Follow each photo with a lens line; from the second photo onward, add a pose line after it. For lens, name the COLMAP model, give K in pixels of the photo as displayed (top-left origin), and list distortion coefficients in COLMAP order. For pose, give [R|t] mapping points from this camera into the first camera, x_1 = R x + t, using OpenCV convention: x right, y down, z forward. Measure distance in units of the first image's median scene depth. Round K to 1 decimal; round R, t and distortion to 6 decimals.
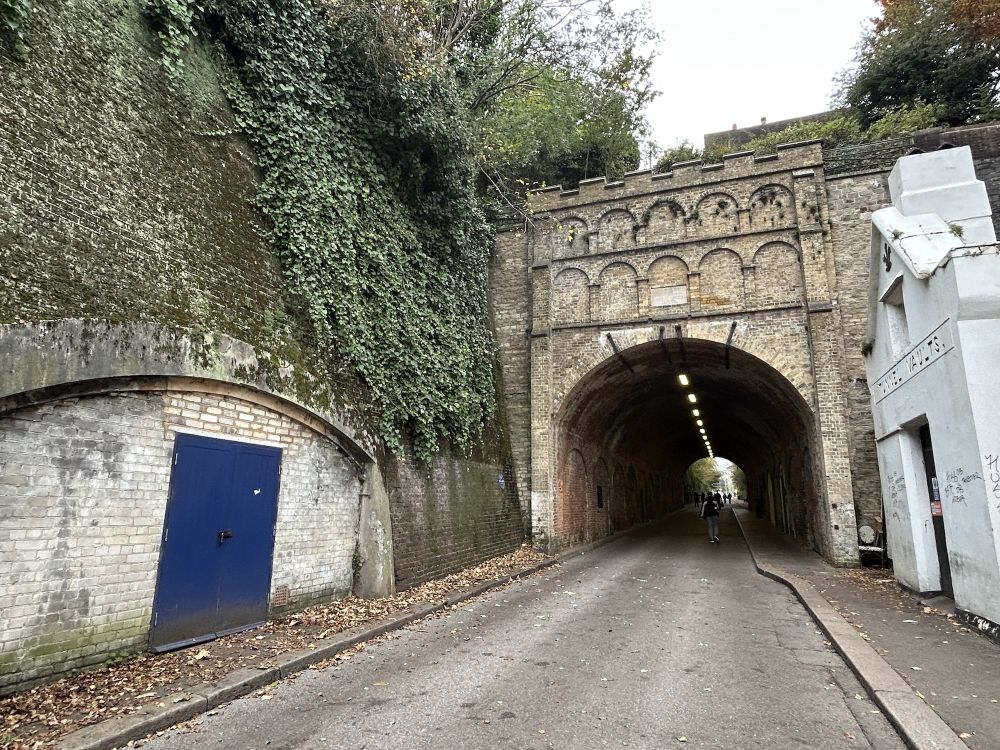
lens RADIAL K [[600.4, 0, 496.8], [0, 600.4, 376.1], [0, 0, 1]] dist [-0.005481, 0.002477]
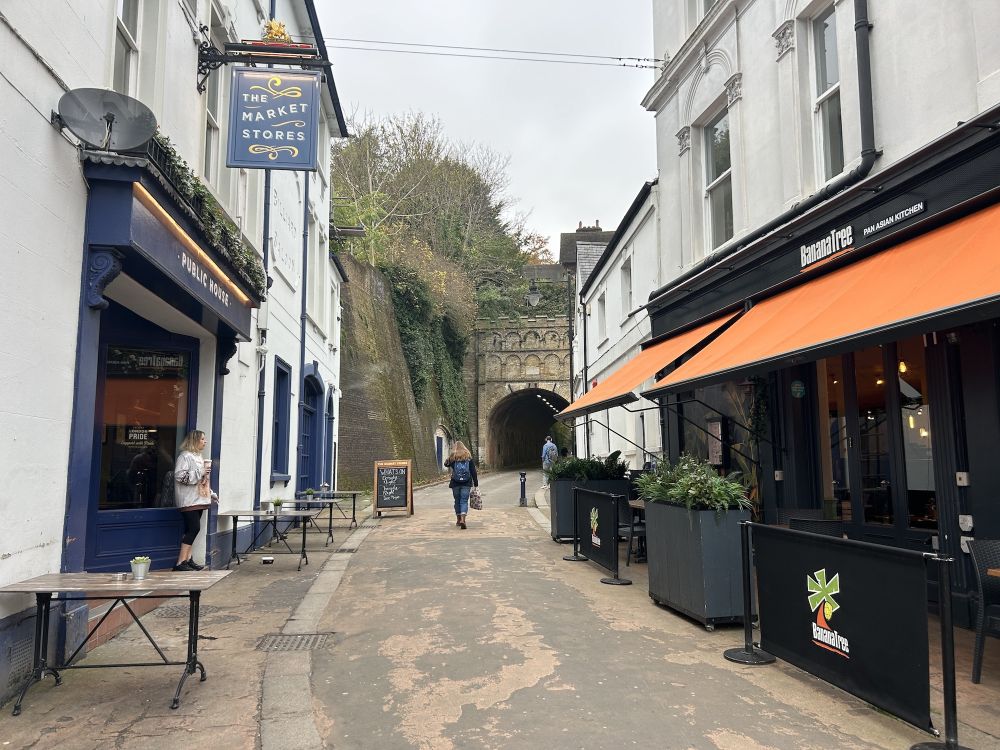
lens RADIAL K [[736.1, 0, 500.0], [0, 736.1, 375.0], [0, 0, 1]] dist [0.002354, 0.001810]
pose [[0.975793, 0.009835, 0.218476, -0.560945], [-0.030219, 0.995469, 0.090156, -0.413504], [-0.216599, -0.094576, 0.971669, -2.120674]]
